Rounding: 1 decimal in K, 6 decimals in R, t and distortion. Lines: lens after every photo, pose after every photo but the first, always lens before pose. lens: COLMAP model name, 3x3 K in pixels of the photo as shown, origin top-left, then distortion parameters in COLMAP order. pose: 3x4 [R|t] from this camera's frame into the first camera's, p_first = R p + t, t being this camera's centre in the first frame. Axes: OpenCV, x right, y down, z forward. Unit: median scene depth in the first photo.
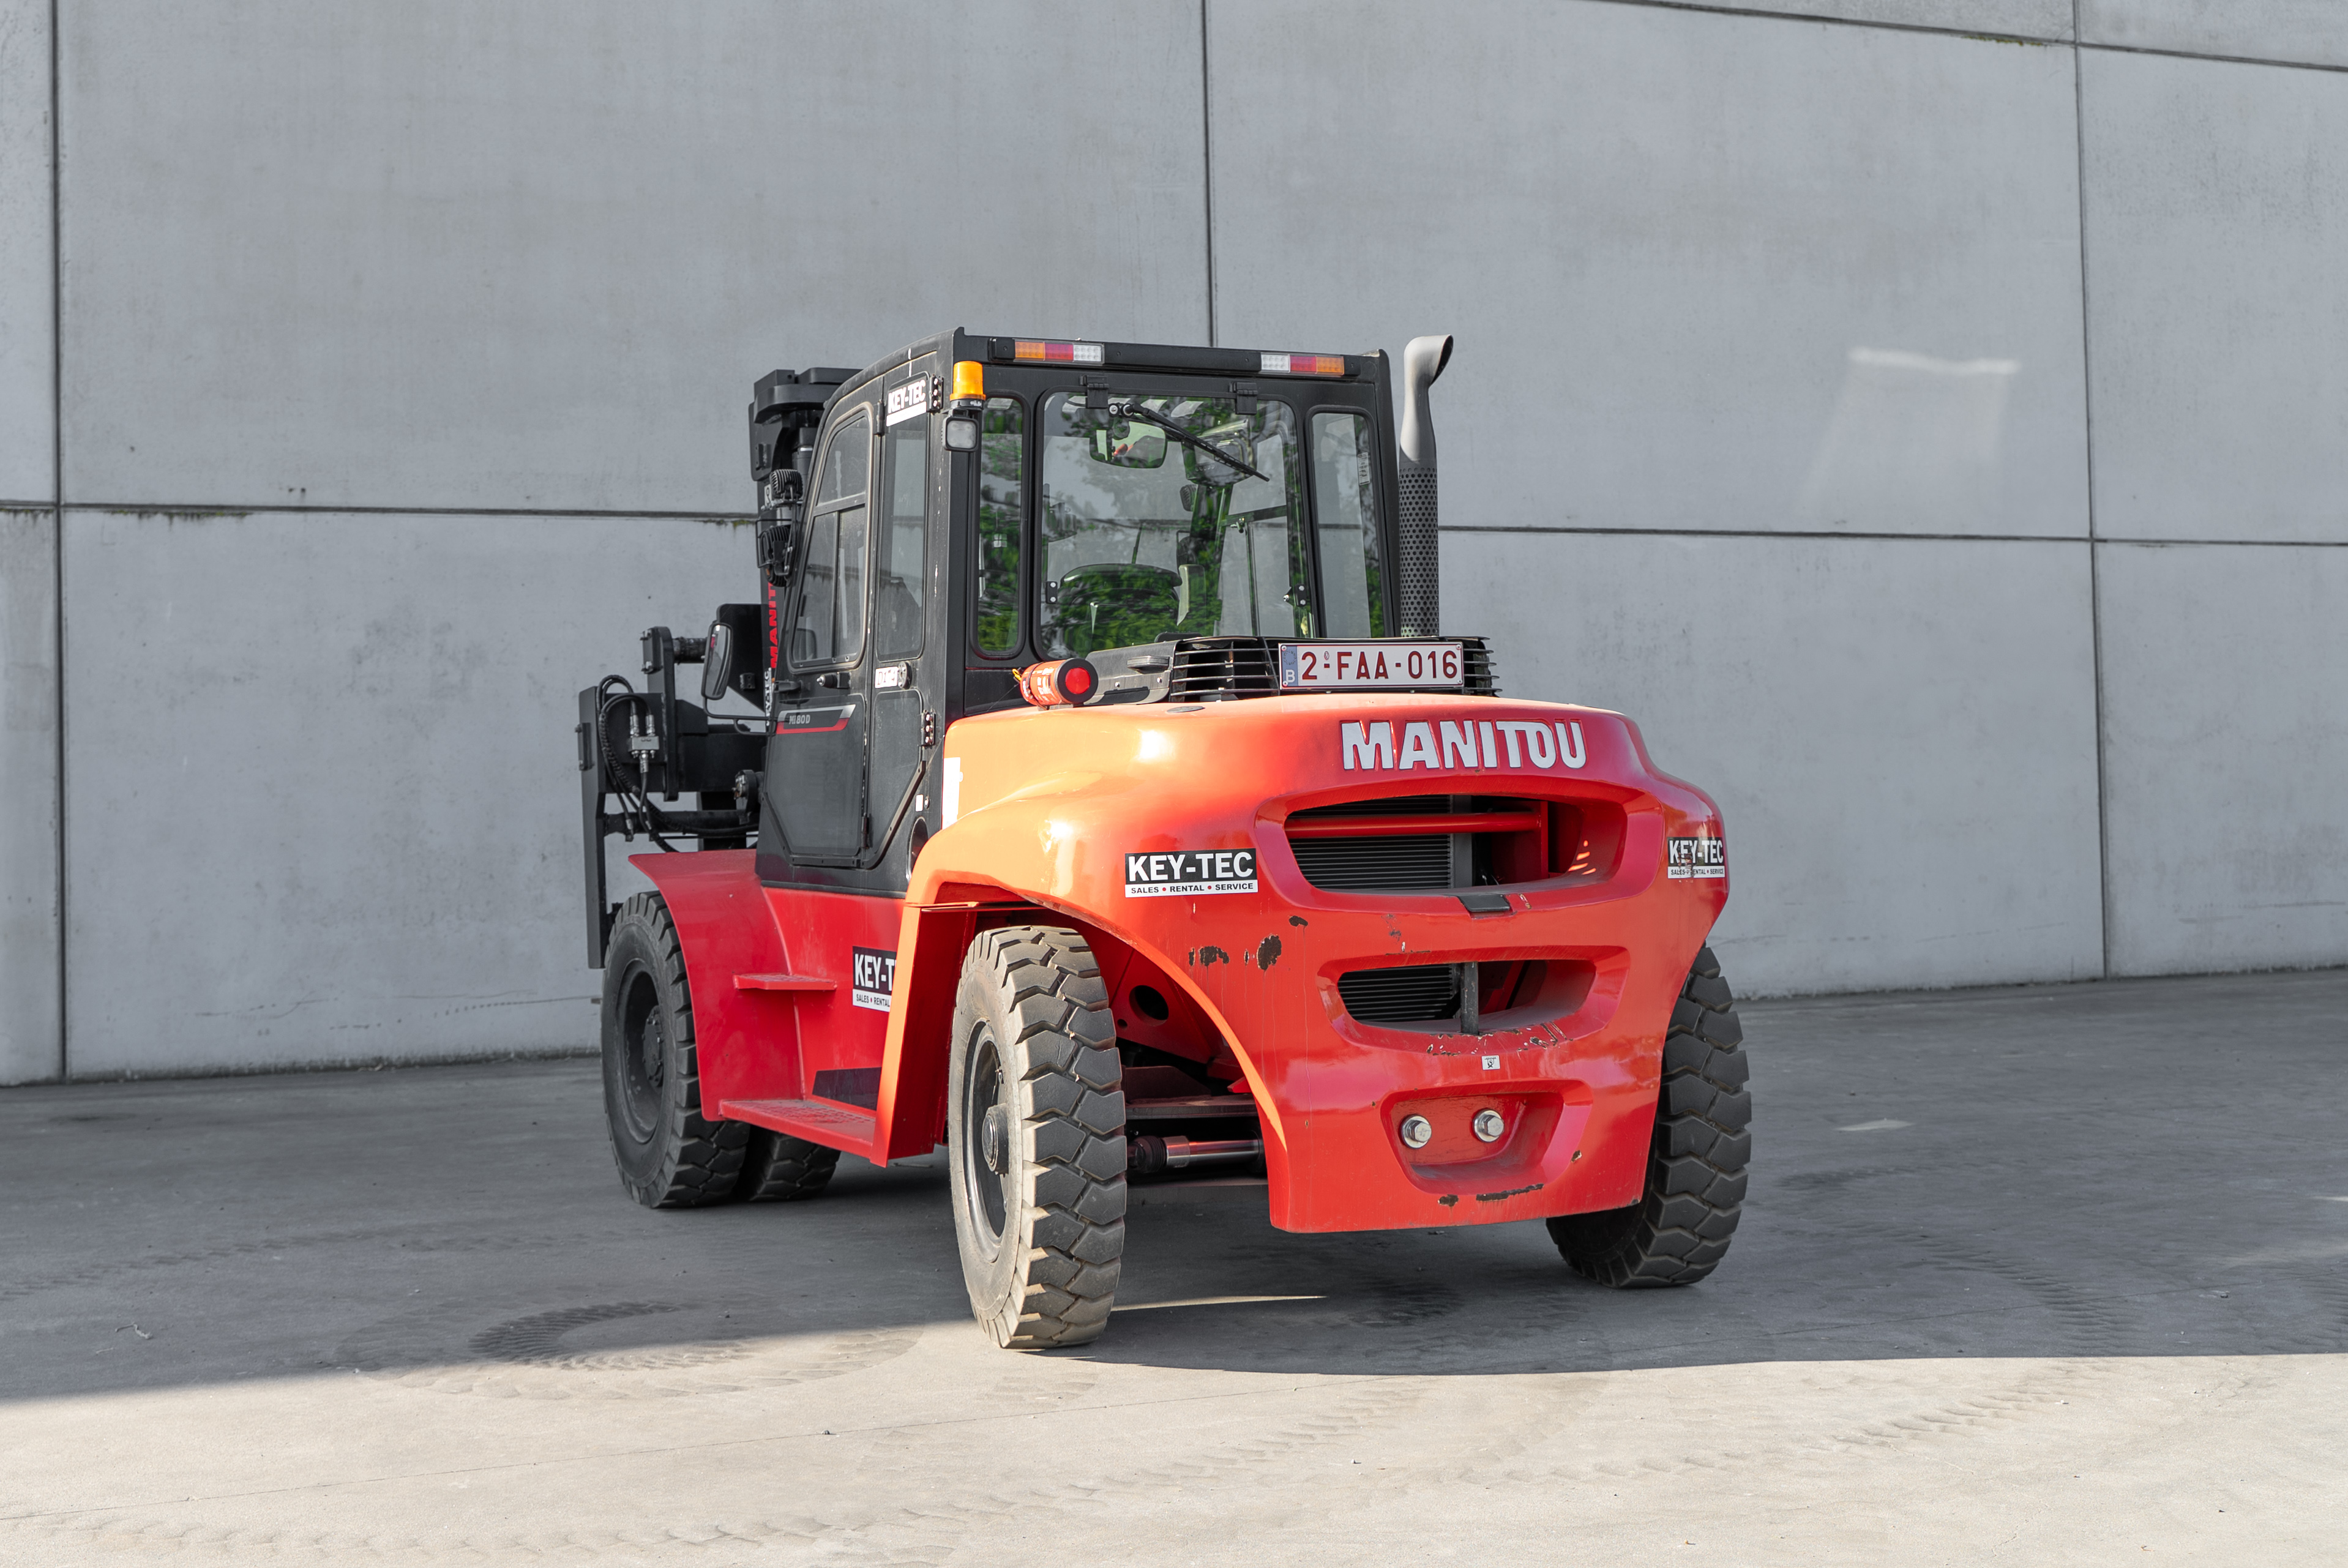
lens RADIAL K [[3081.1, 0, 1096.8], [0, 3081.1, 682.9], [0, 0, 1]] dist [0.002360, -0.031710]
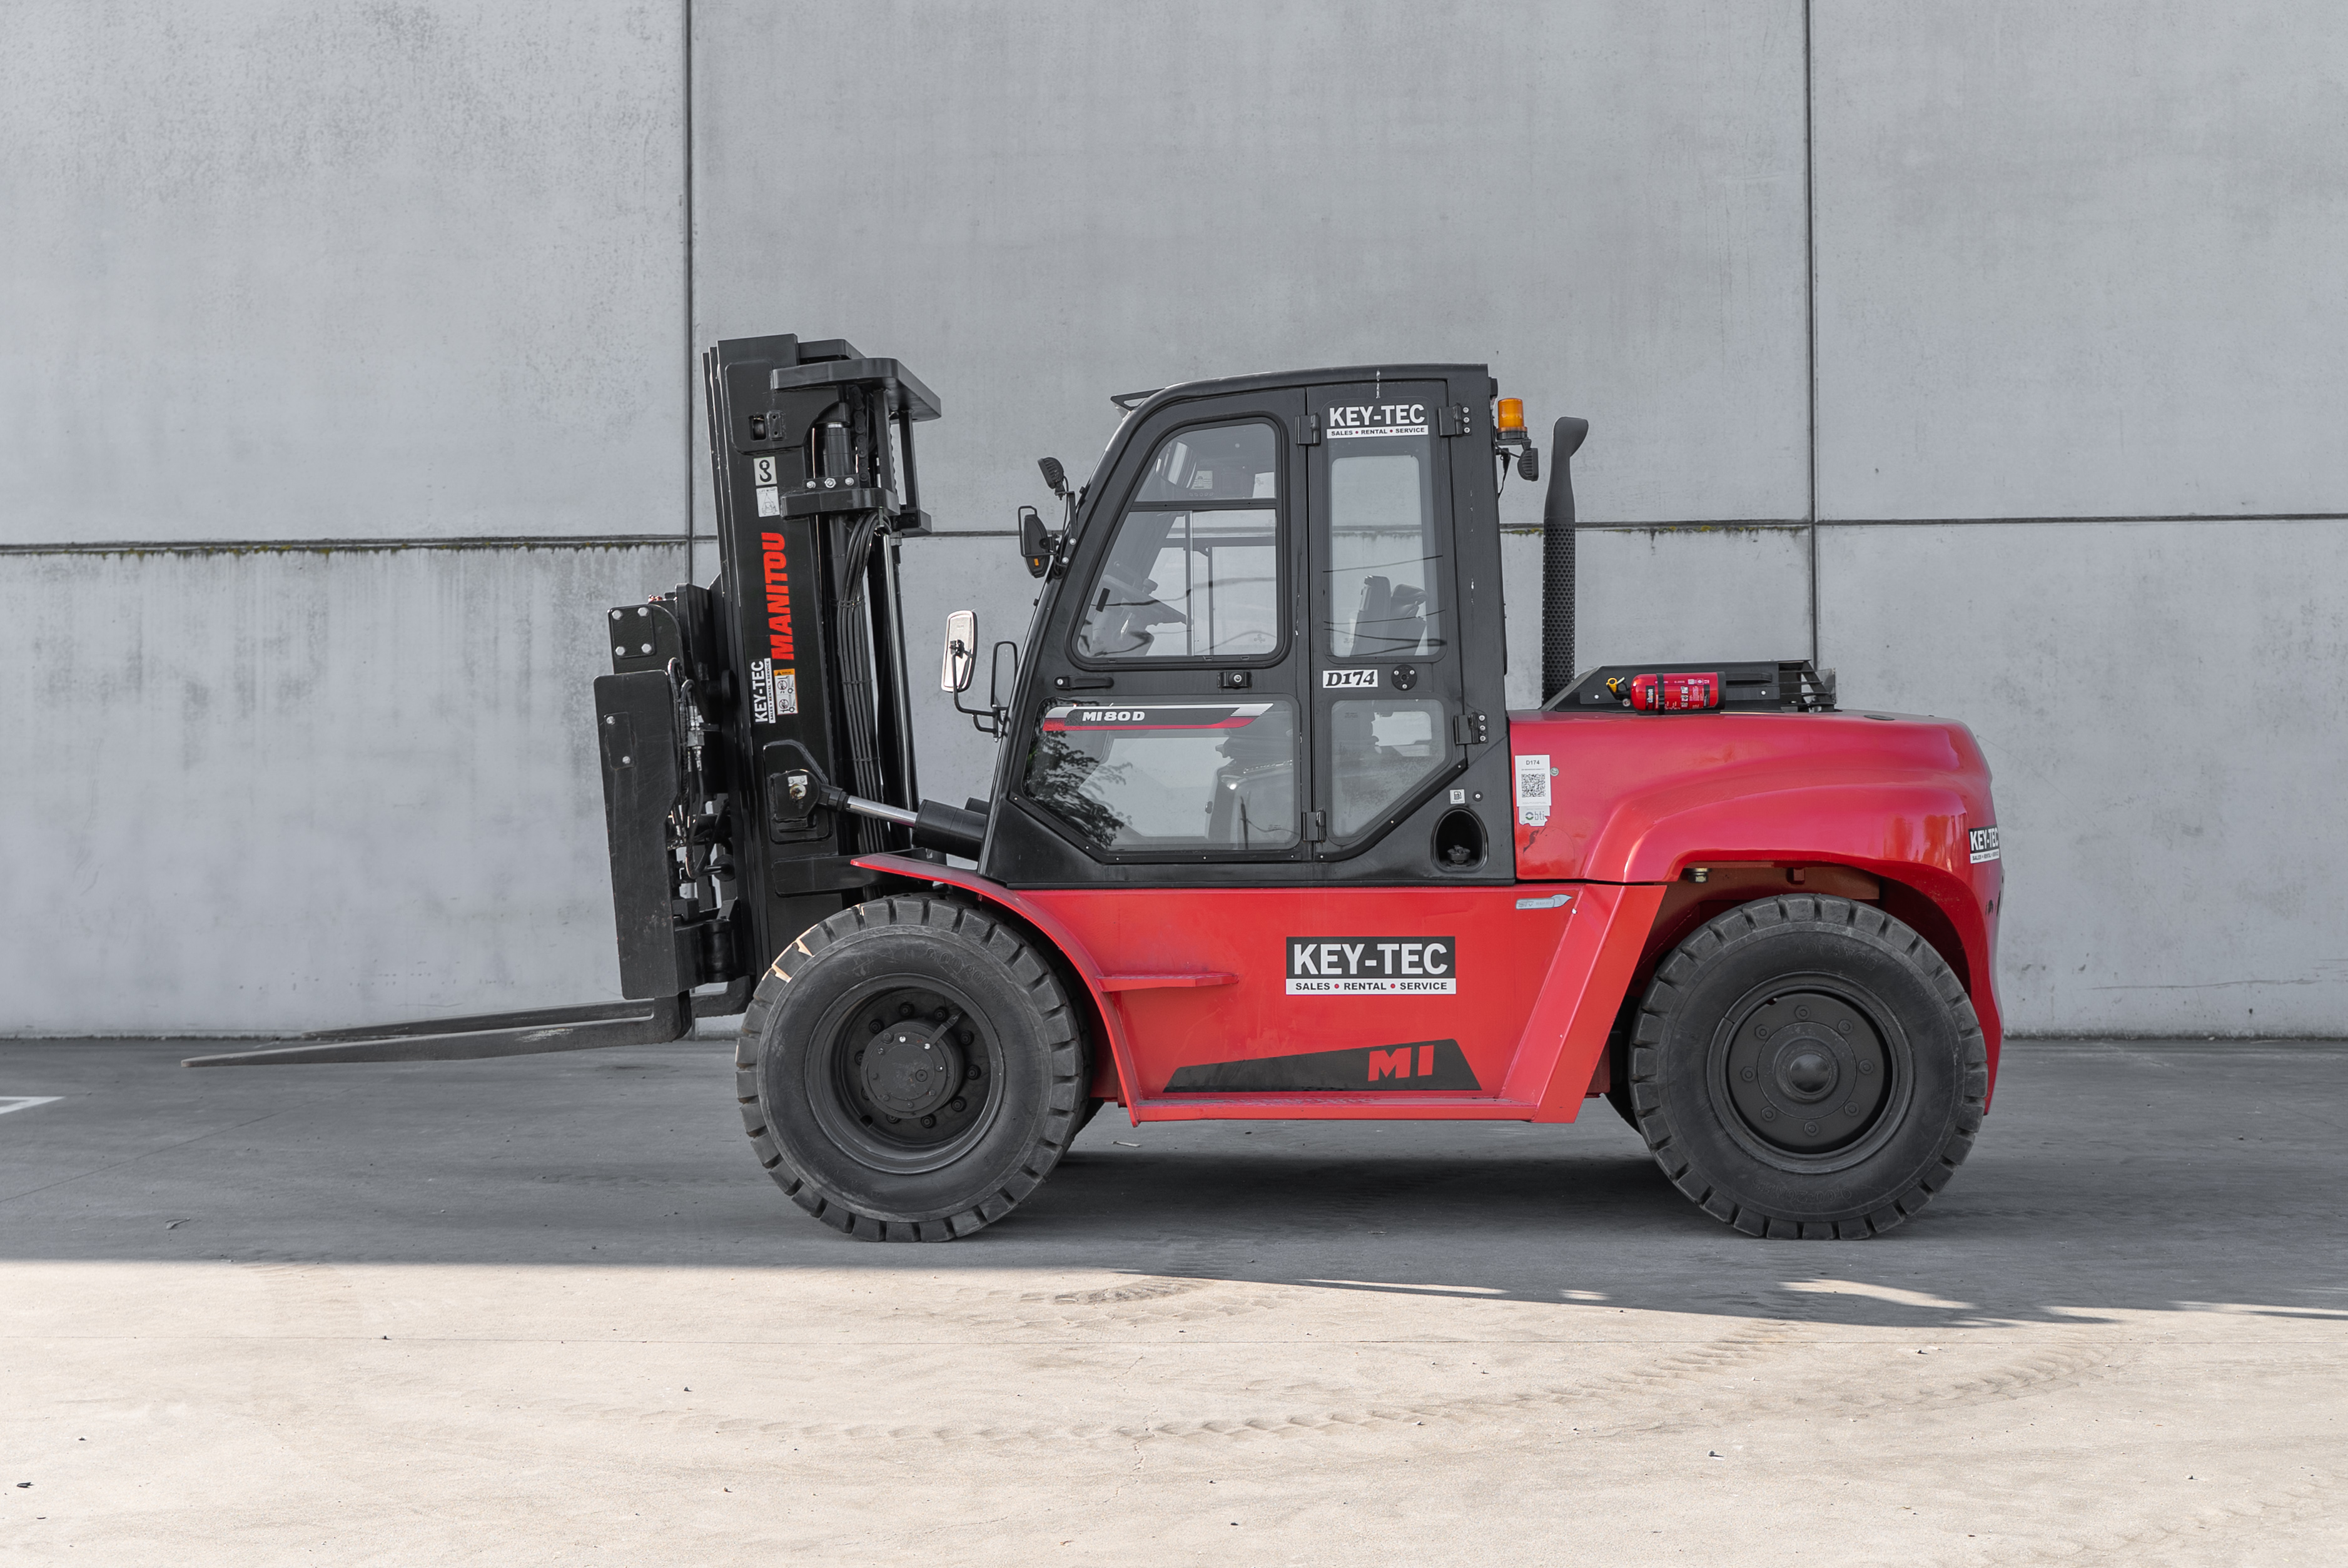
lens RADIAL K [[3061.5, 0, 1124.6], [0, 3061.5, 758.2], [0, 0, 1]] dist [0.004487, -0.015781]
pose [[0.895386, 0.005087, -0.445261, 0.562487], [0.004954, 0.999759, 0.021383, 0.001600], [0.445263, -0.021352, 0.895145, 0.082423]]
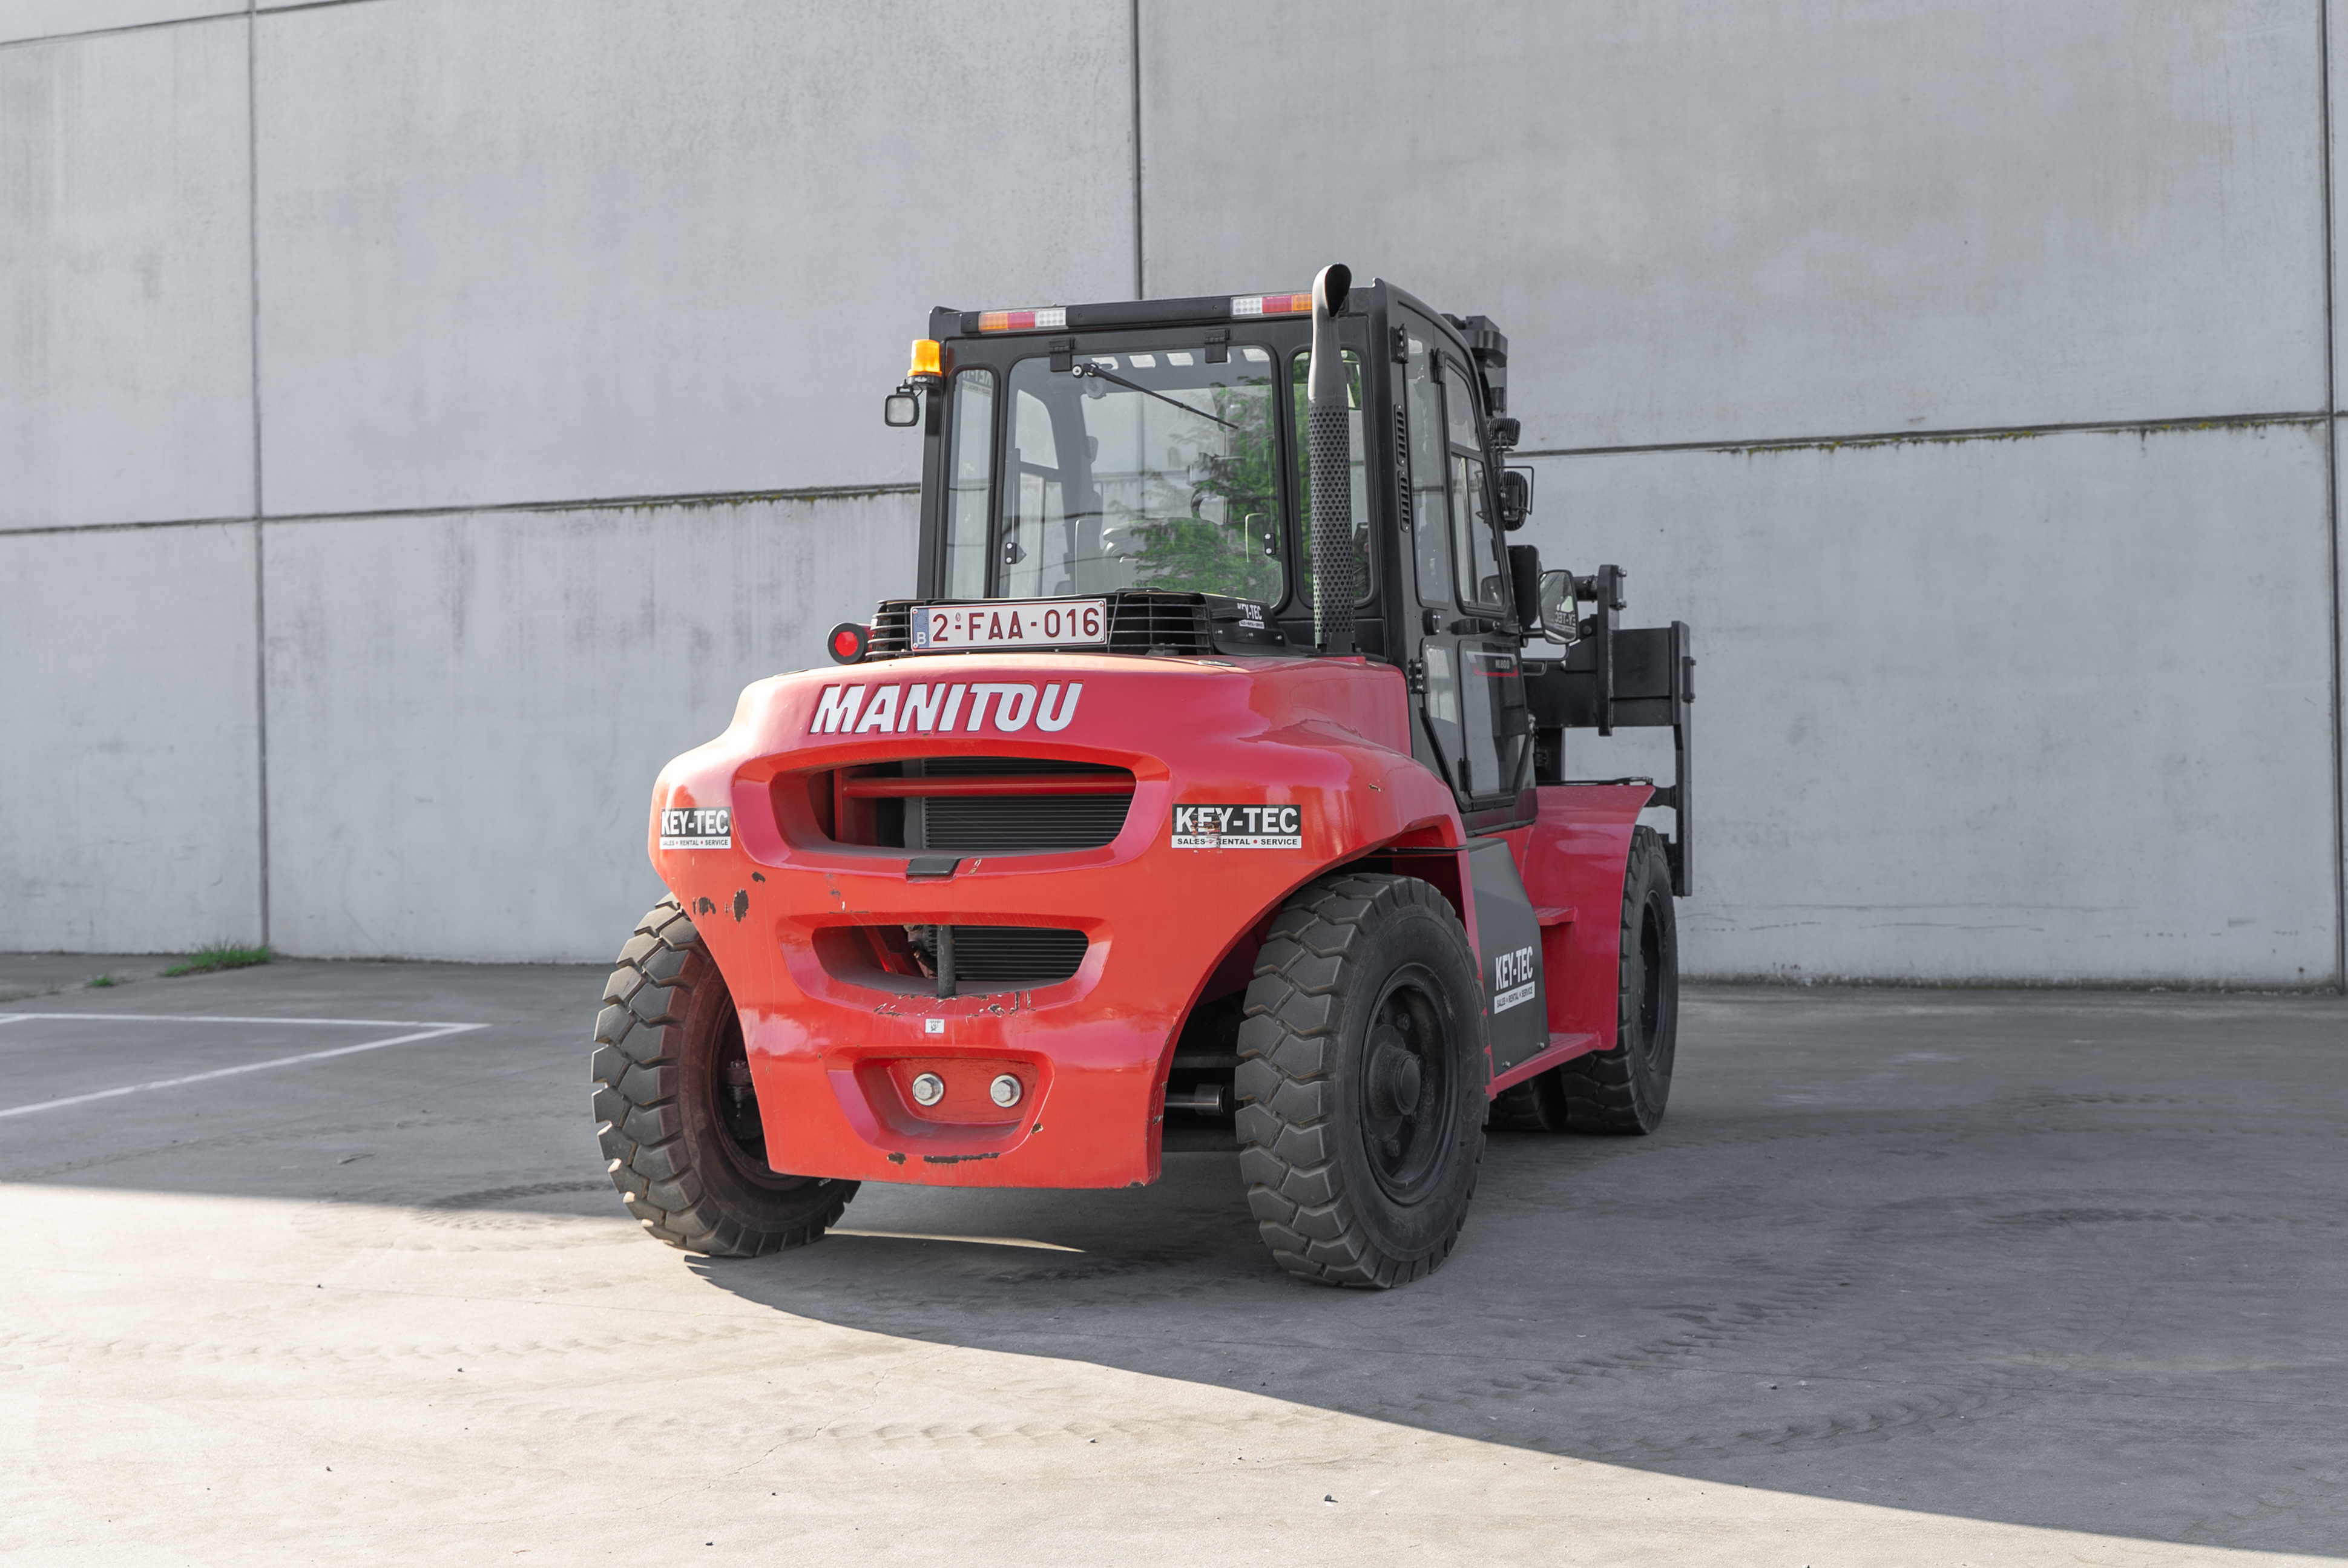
lens RADIAL K [[3052.3, 0, 1146.5], [0, 3052.3, 704.0], [0, 0, 1]] dist [-0.007306, 0.009918]
pose [[0.716651, 0.000787, -0.697432, 0.812326], [0.026196, 0.999263, 0.028046, -0.006772], [0.696940, -0.038369, 0.716102, 0.321105]]
